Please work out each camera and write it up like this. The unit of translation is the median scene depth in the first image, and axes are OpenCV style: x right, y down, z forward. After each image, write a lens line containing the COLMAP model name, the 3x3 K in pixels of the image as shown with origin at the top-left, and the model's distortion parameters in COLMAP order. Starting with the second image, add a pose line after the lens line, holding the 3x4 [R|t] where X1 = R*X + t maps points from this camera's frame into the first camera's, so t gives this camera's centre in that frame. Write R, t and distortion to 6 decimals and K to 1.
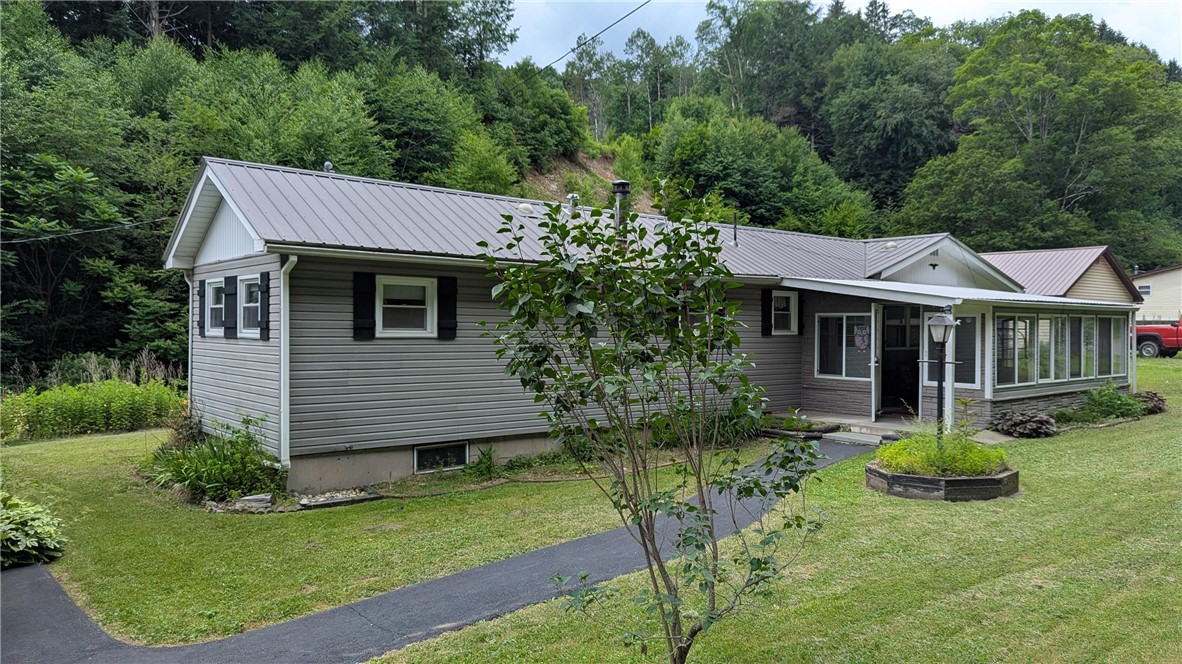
lens RADIAL K [[831.6, 0, 591.0], [0, 831.6, 332.0], [0, 0, 1]] dist [0.080558, 0.000504]
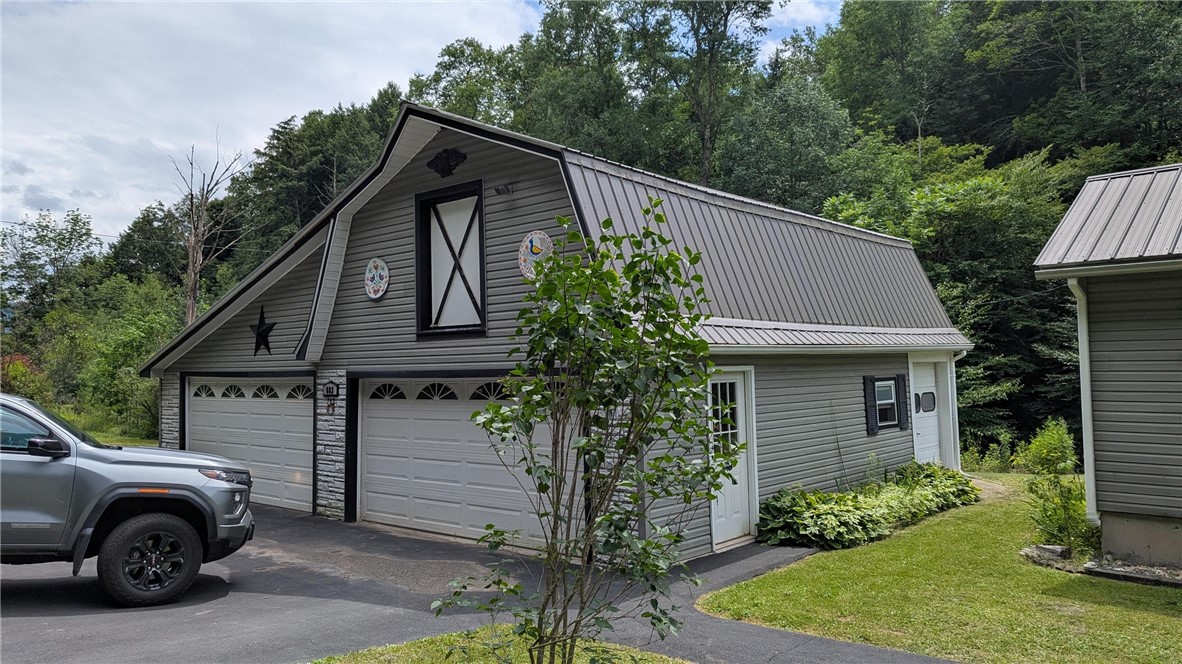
lens RADIAL K [[846.3, 0, 591.0], [0, 846.3, 332.0], [0, 0, 1]] dist [0.004602, -0.000886]
pose [[0.121223, -0.043931, -0.991653, 0.395219], [0.013342, 0.999002, -0.042626, -0.003744], [0.992536, -0.008064, 0.121688, 0.339900]]
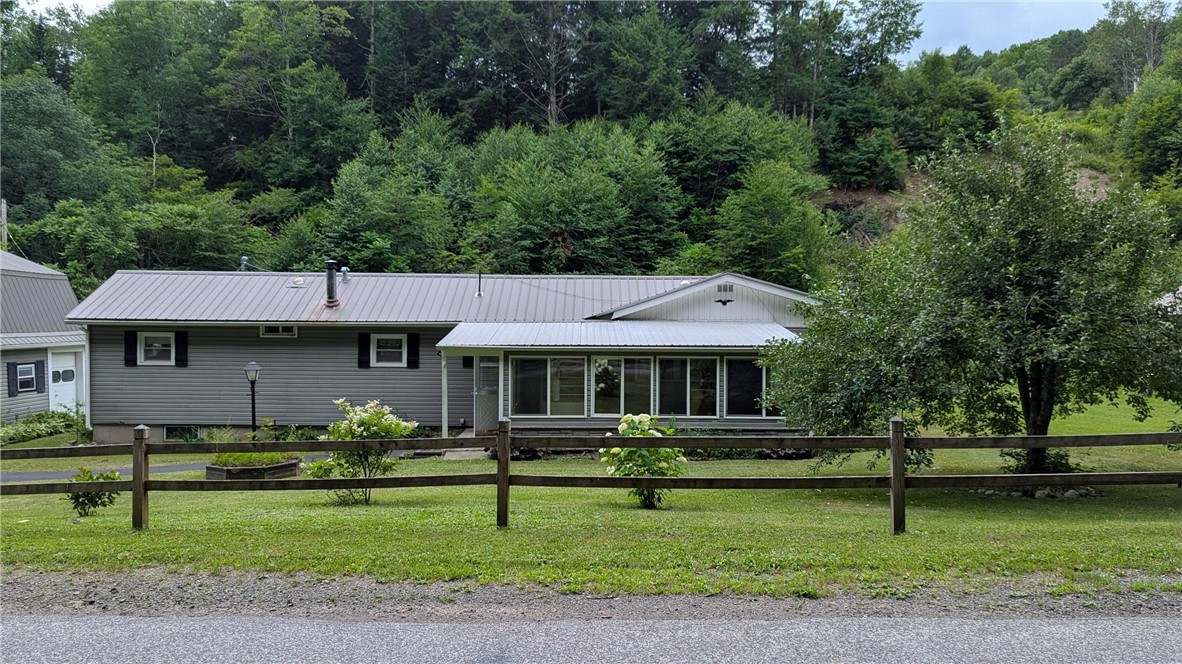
lens RADIAL K [[846.3, 0, 591.0], [0, 846.3, 332.0], [0, 0, 1]] dist [0.004602, -0.000886]
pose [[0.780893, 0.006228, -0.624633, 1.639979], [-0.007250, 0.999973, 0.000907, -0.073072], [0.624622, 0.003821, 0.780918, 0.143324]]
